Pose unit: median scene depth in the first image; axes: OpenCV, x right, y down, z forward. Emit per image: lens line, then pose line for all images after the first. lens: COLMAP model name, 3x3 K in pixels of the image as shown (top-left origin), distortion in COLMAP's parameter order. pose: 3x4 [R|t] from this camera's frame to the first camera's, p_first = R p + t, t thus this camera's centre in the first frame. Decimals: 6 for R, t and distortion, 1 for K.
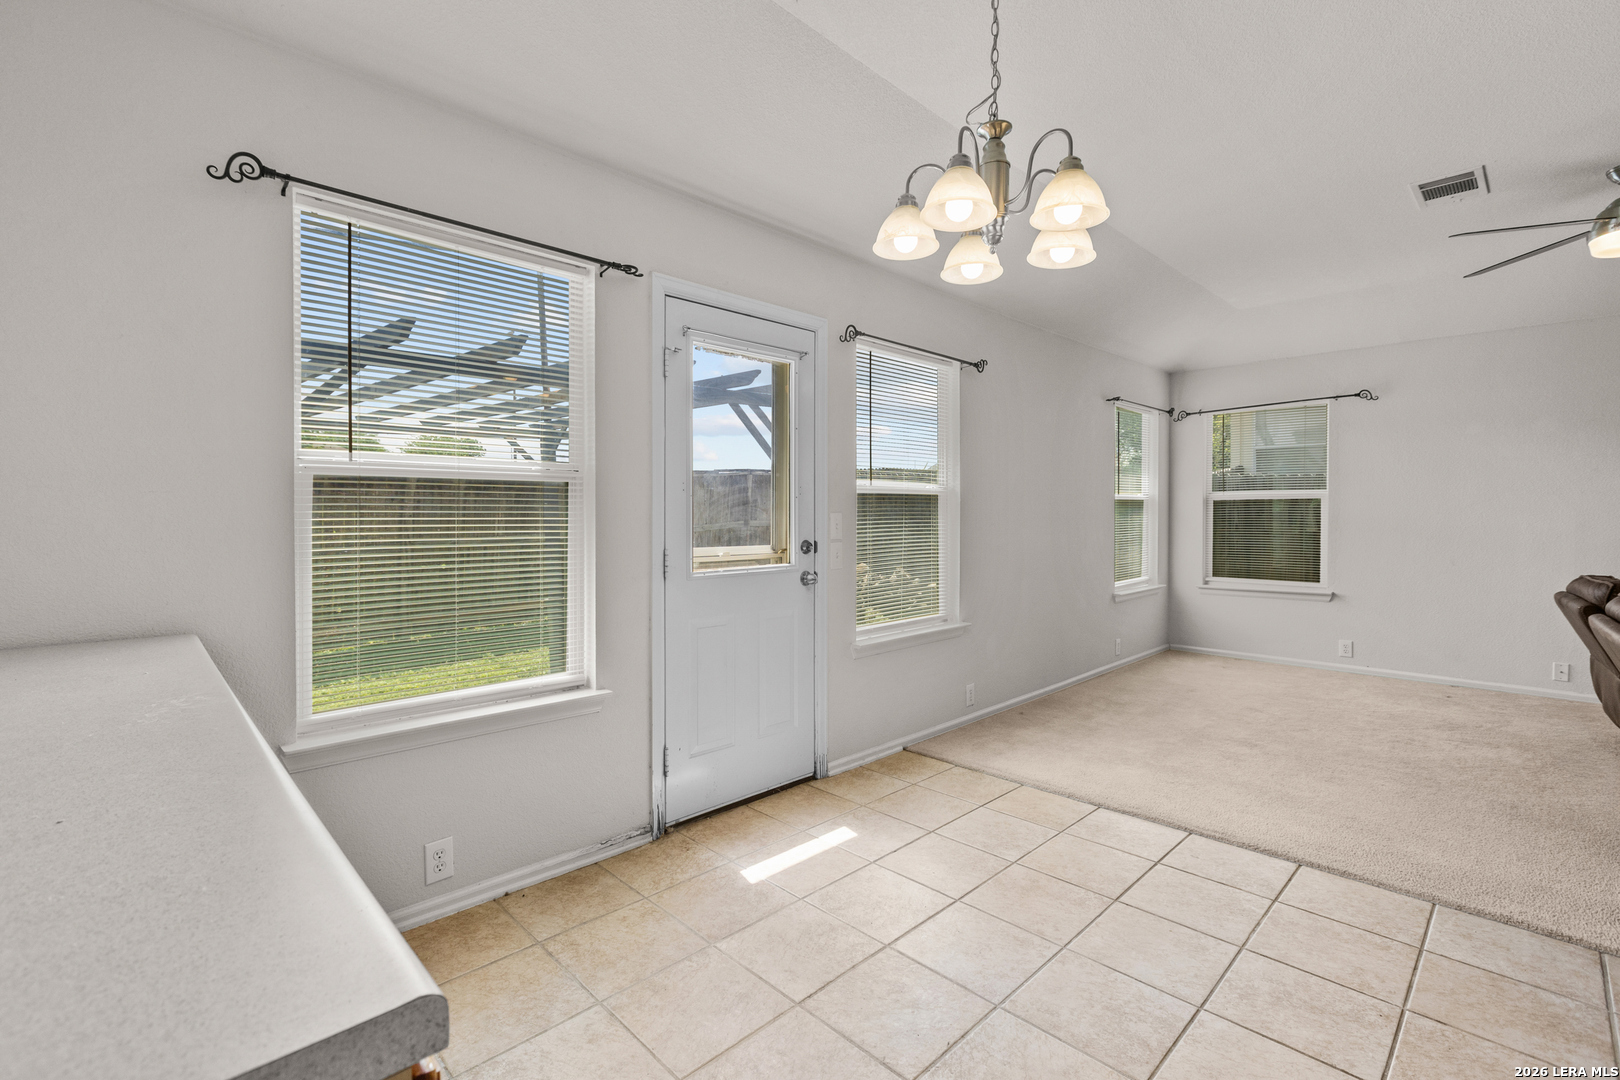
lens RADIAL K [[717.0, 0, 817.6], [0, 717.0, 523.1], [0, 0, 1]] dist [-0.001641, -0.000688]
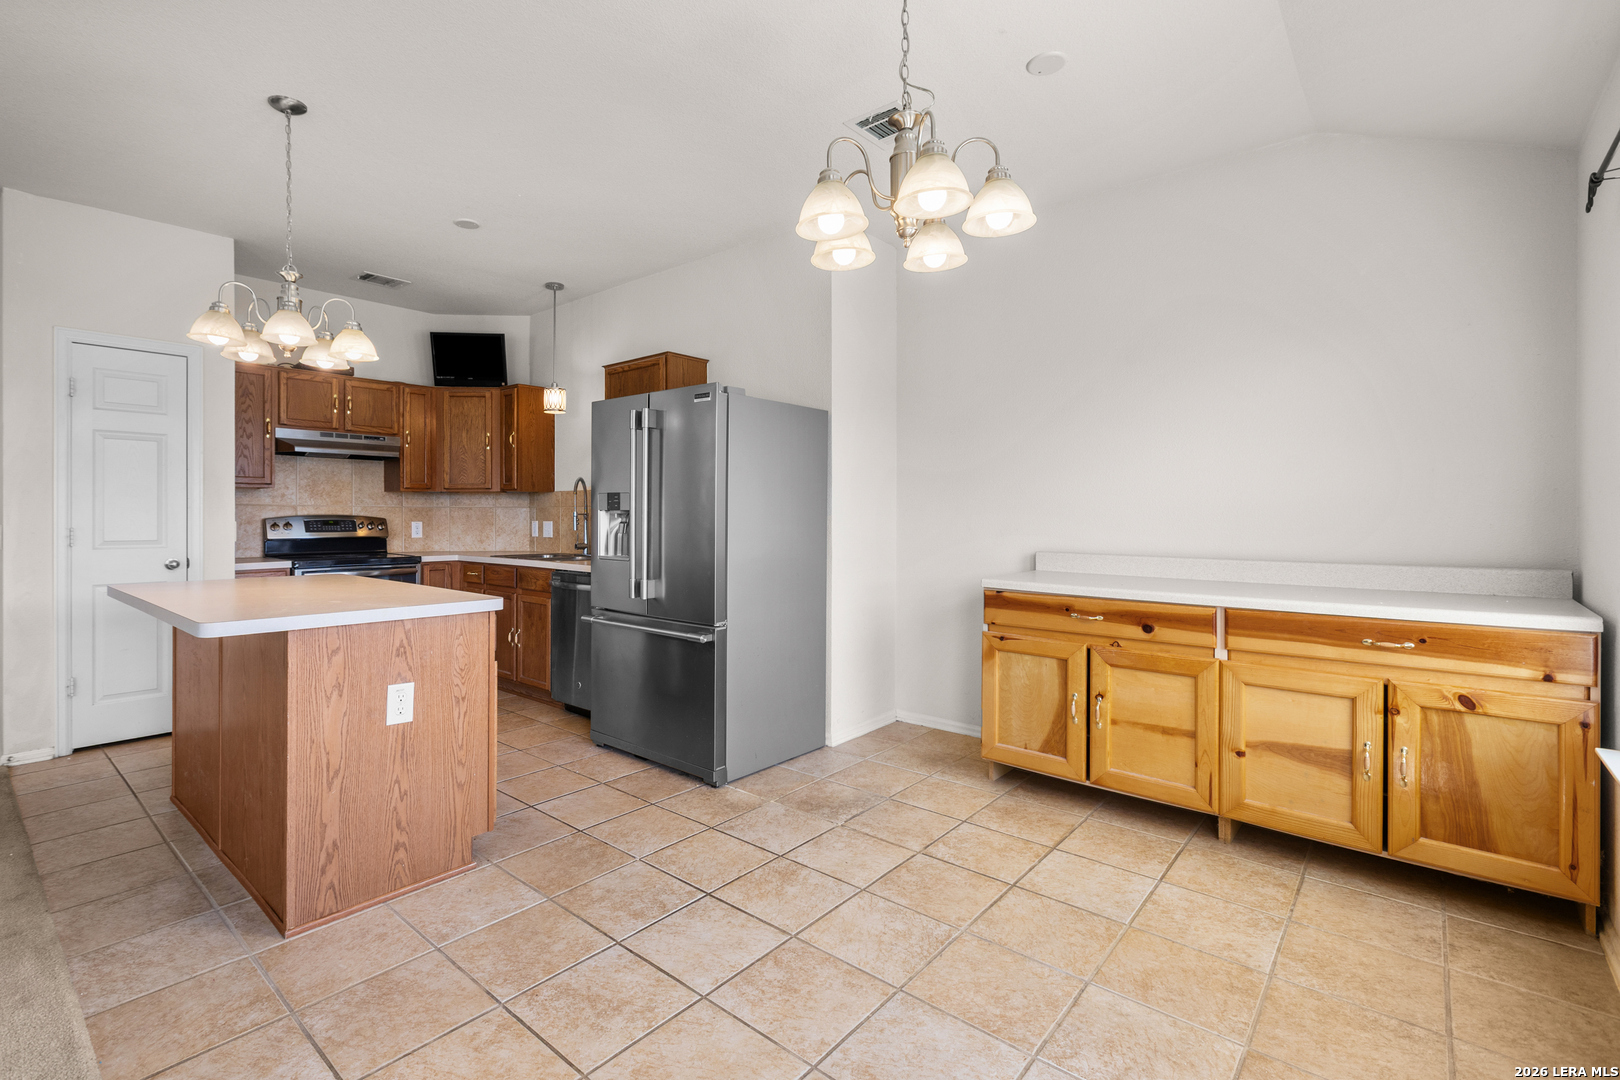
lens RADIAL K [[731.4, 0, 785.5], [0, 731.4, 512.9], [0, 0, 1]] dist [-0.001605, -0.000093]
pose [[-0.996694, -0.000043, -0.081241, 0.345706], [-0.001090, 0.999917, 0.012847, -0.017268], [0.081234, 0.012893, -0.996612, 1.397989]]
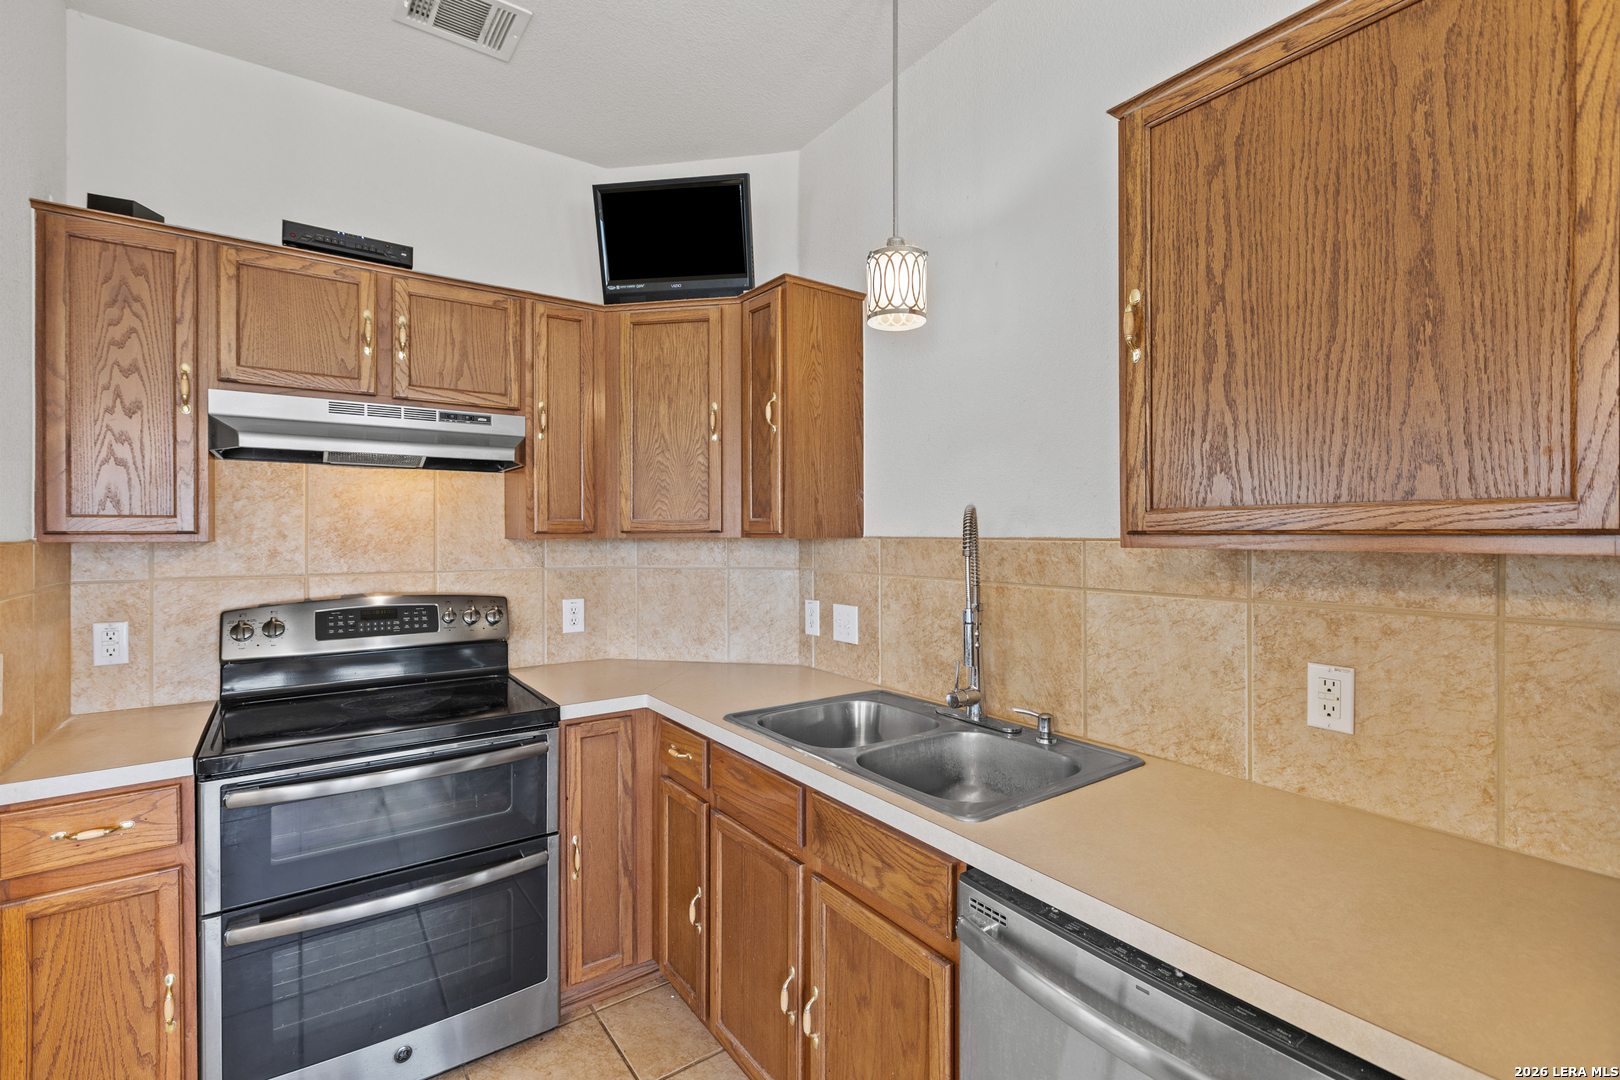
lens RADIAL K [[717.0, 0, 804.4], [0, 717.0, 530.8], [0, 0, 1]] dist [-0.001641, -0.000688]
pose [[-0.987037, 0.002497, 0.160475, 0.777969], [0.005237, 0.999848, 0.016657, -0.074766], [-0.160409, 0.017282, -0.986899, 0.082994]]
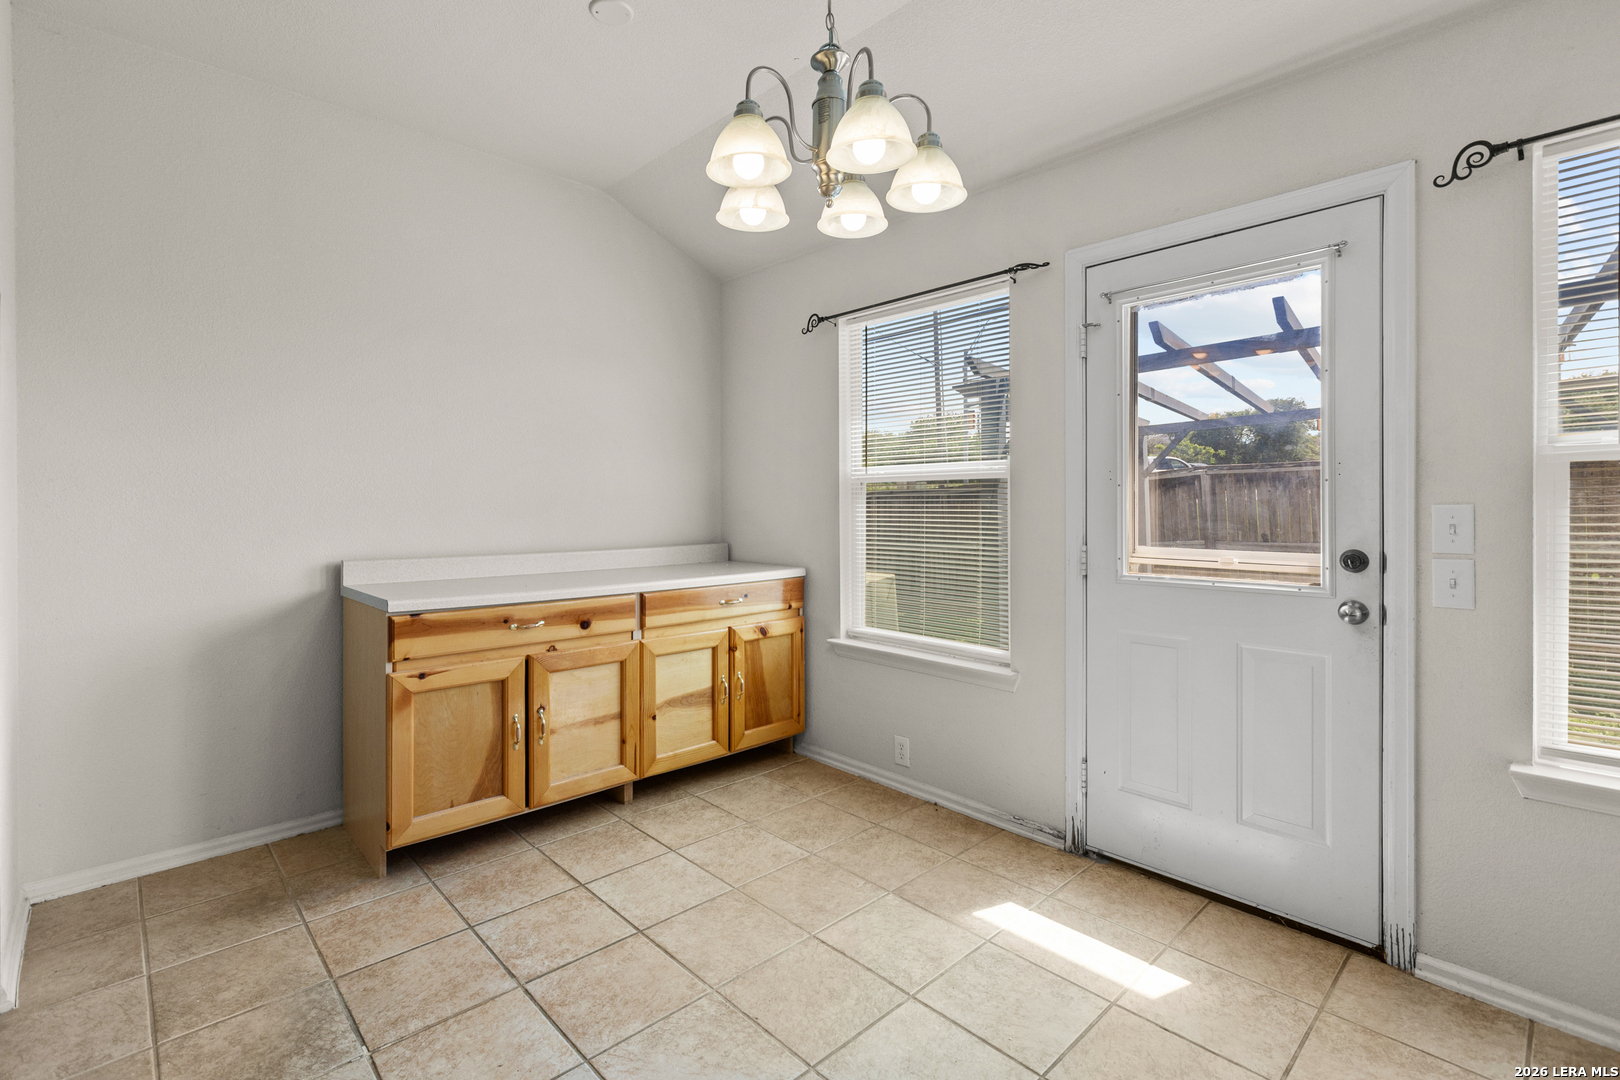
lens RADIAL K [[731.4, 0, 764.7], [0, 731.4, 508.9], [0, 0, 1]] dist [-0.001605, -0.000093]
pose [[-0.049217, 0.003961, -0.998780, 0.792582], [-0.009329, 0.999947, 0.004425, -0.011340], [0.998745, 0.009535, -0.049177, 0.675430]]
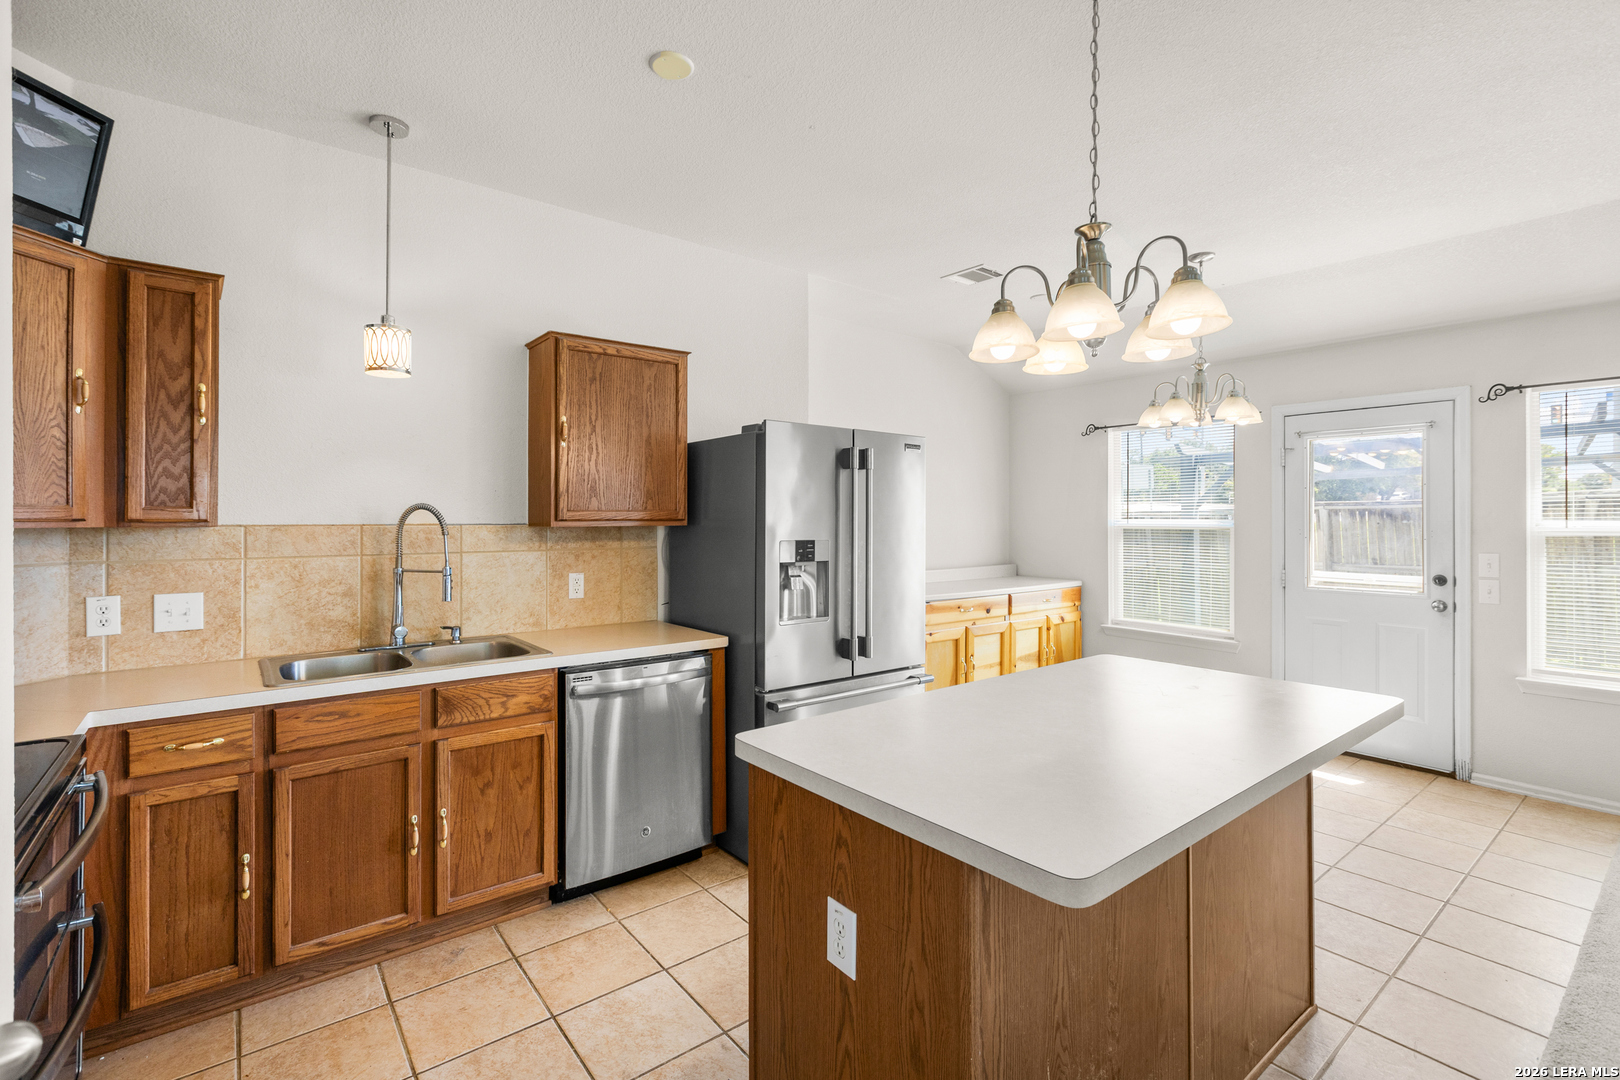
lens RADIAL K [[717.0, 0, 785.9], [0, 717.0, 515.0], [0, 0, 1]] dist [-0.001641, -0.000688]
pose [[-0.126637, -0.005642, -0.991933, 1.696125], [-0.014613, 0.999886, -0.003821, -0.073231], [0.991842, 0.014011, -0.126705, 0.059791]]
